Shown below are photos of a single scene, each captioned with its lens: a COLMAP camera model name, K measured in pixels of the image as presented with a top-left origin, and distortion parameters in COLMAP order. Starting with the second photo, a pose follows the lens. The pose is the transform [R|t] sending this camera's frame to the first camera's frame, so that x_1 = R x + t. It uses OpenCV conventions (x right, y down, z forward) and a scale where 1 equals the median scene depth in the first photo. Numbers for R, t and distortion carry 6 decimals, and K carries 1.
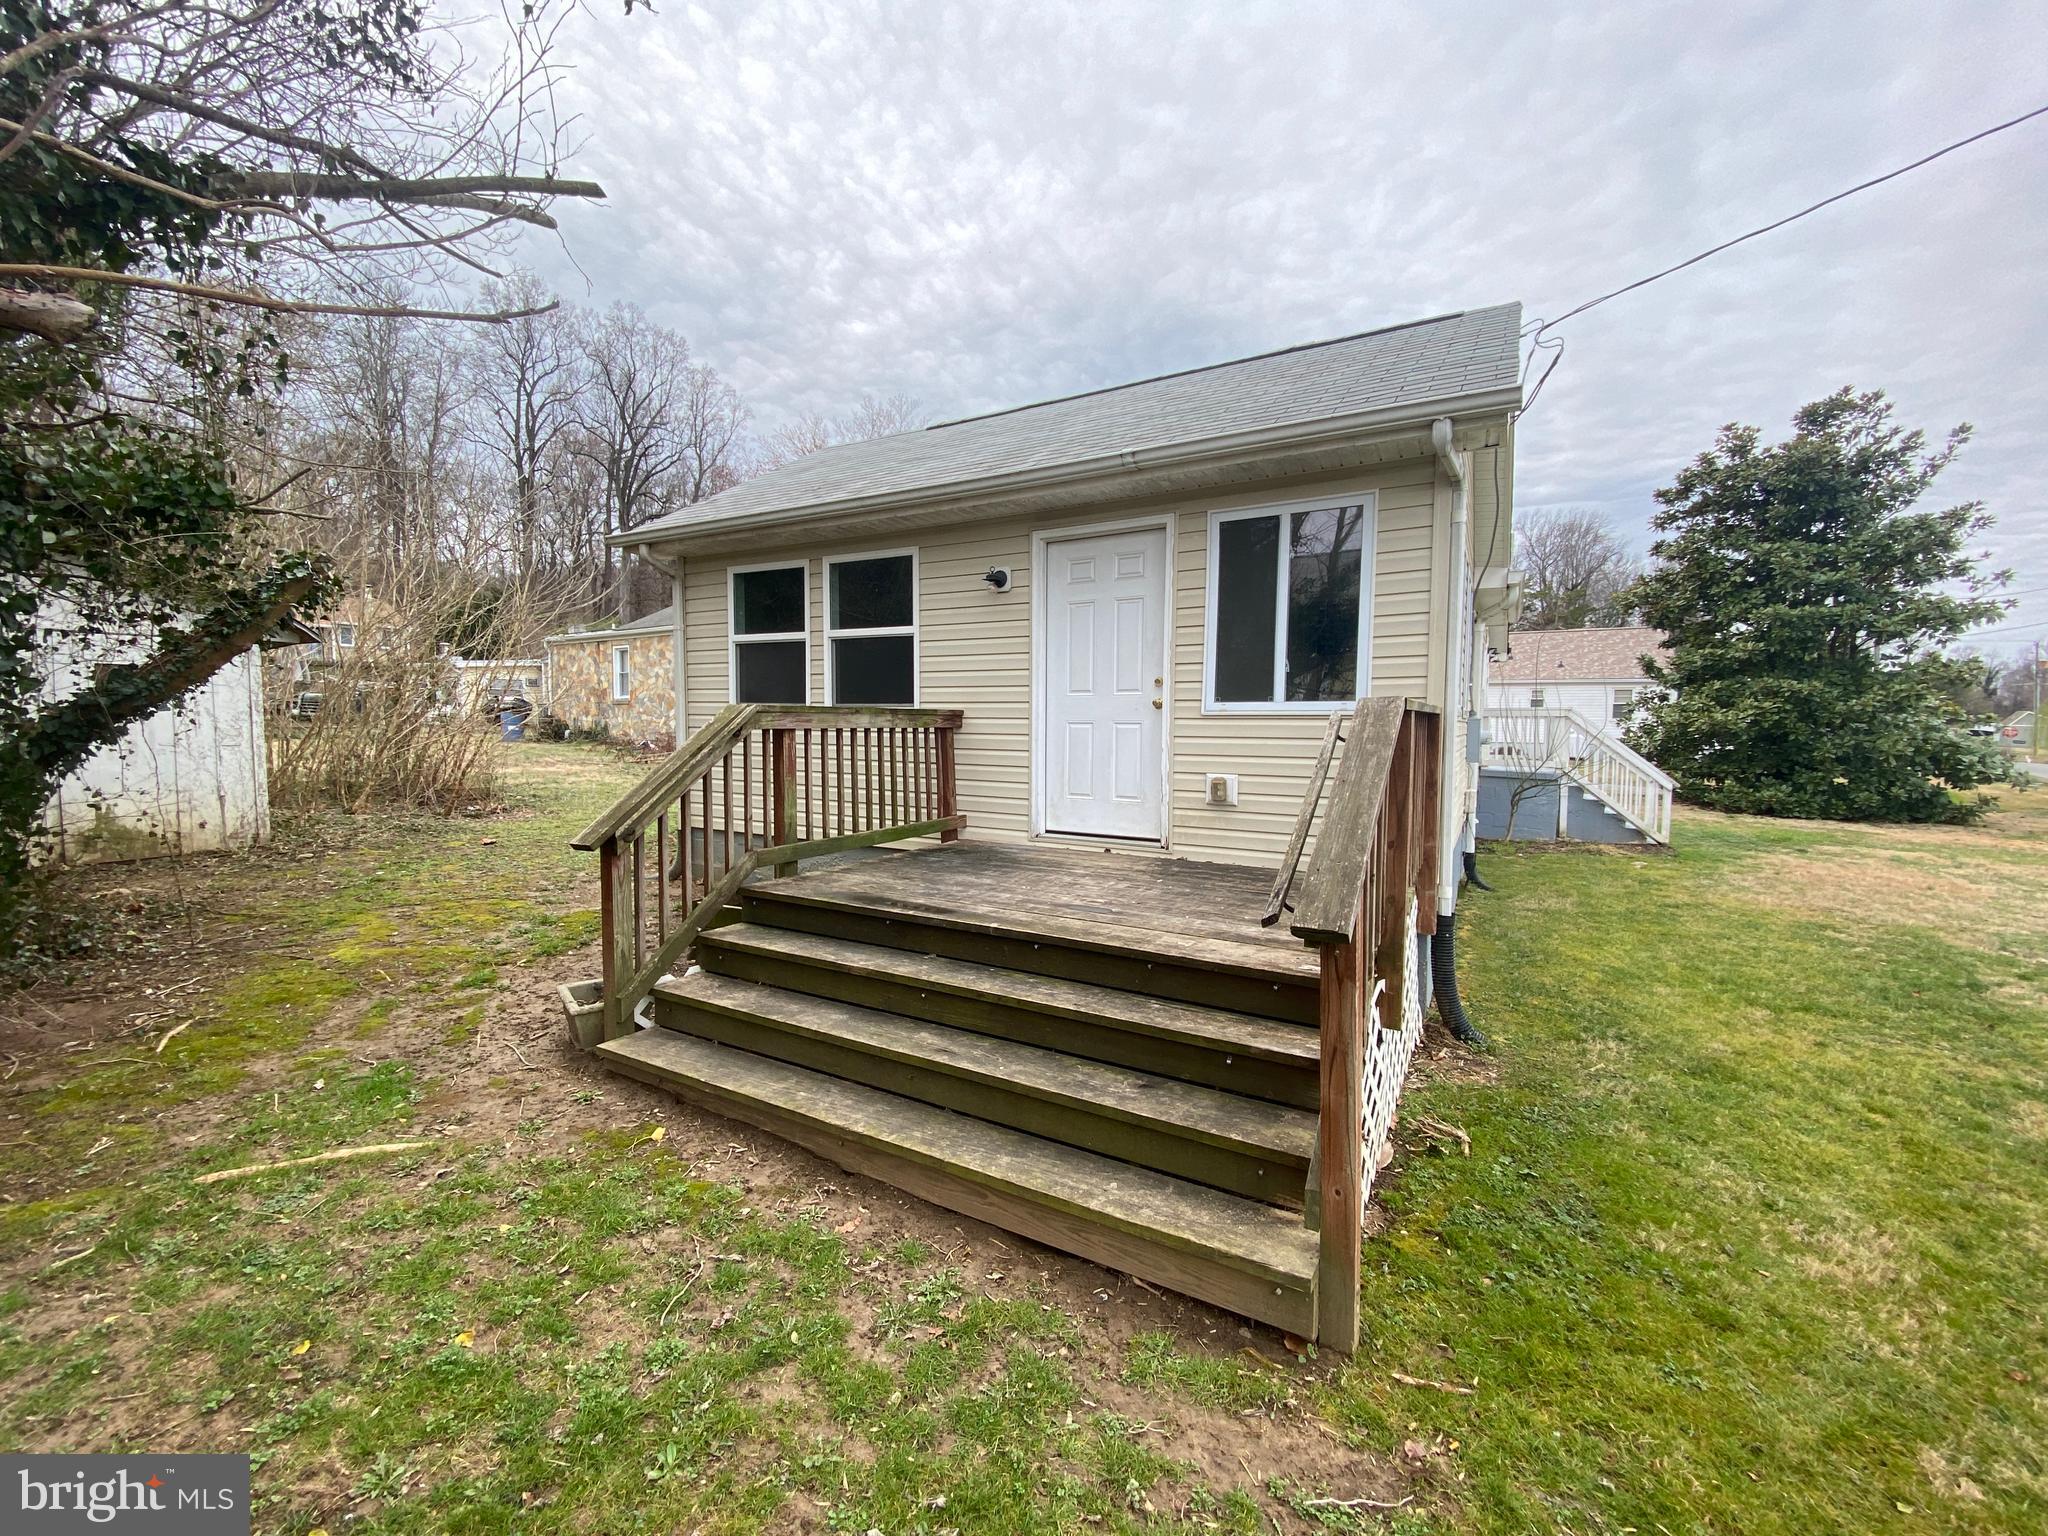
lens RADIAL K [[835.3, 0, 1026.8], [0, 835.3, 774.9], [0, 0, 1]] dist [0.046261, -0.034769]
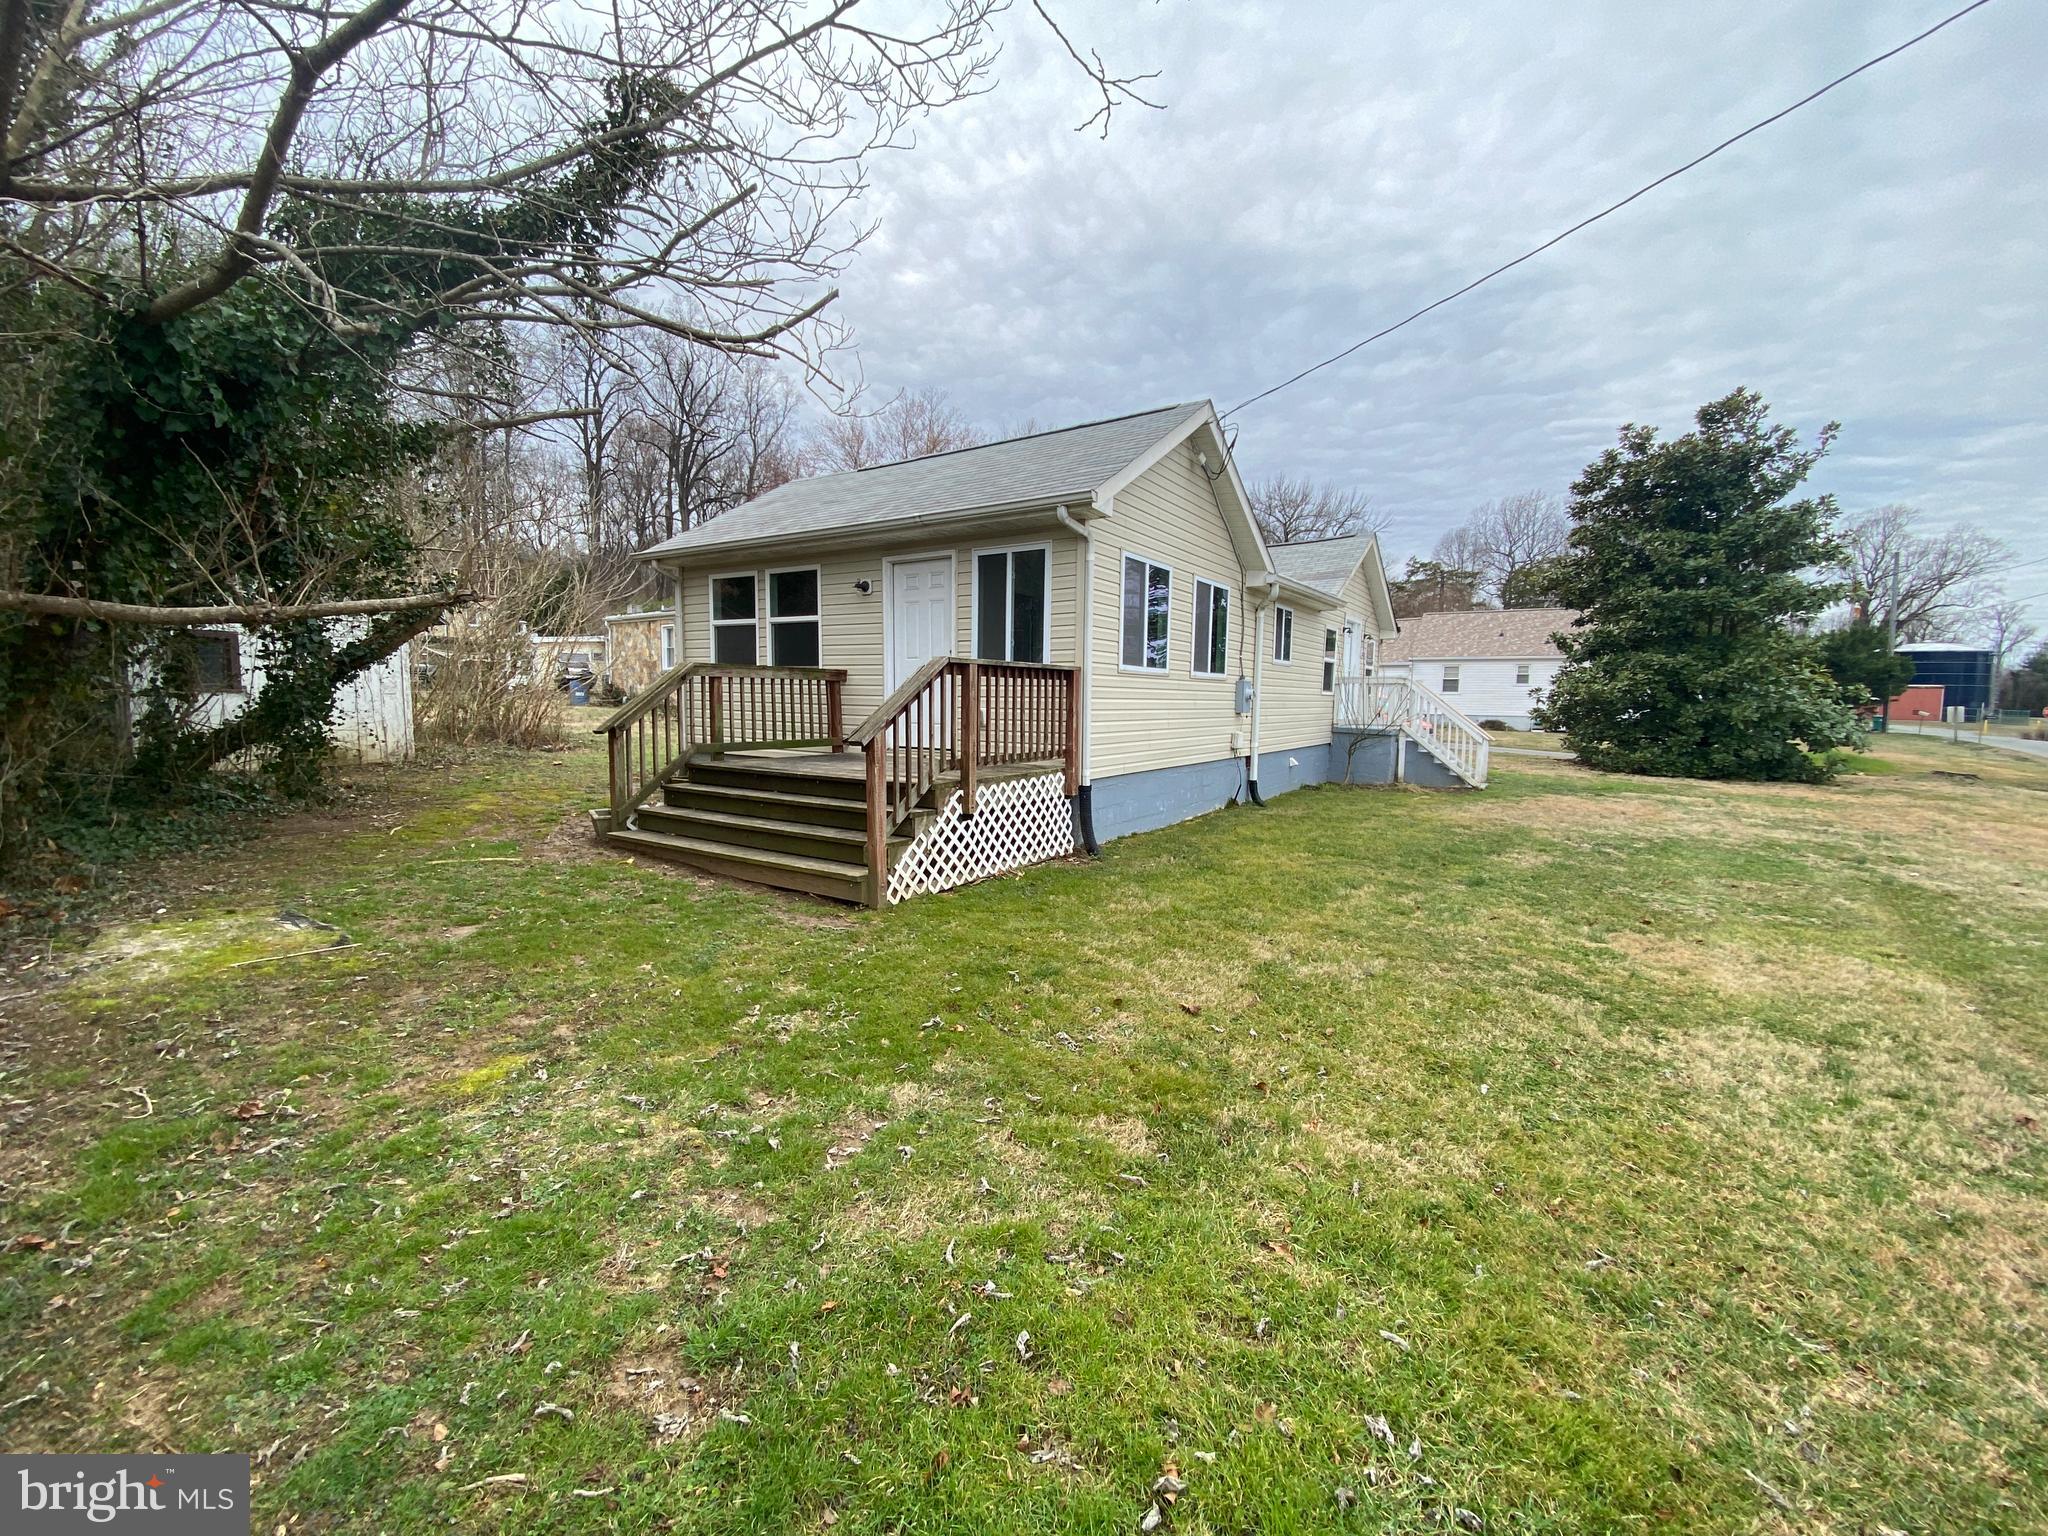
lens RADIAL K [[835.3, 0, 1026.8], [0, 835.3, 774.9], [0, 0, 1]] dist [0.046261, -0.034769]
pose [[0.997905, 0.011126, -0.063728, 0.128280], [-0.009380, 0.999574, 0.027632, 0.025802], [0.064009, -0.026976, 0.997585, -0.194372]]
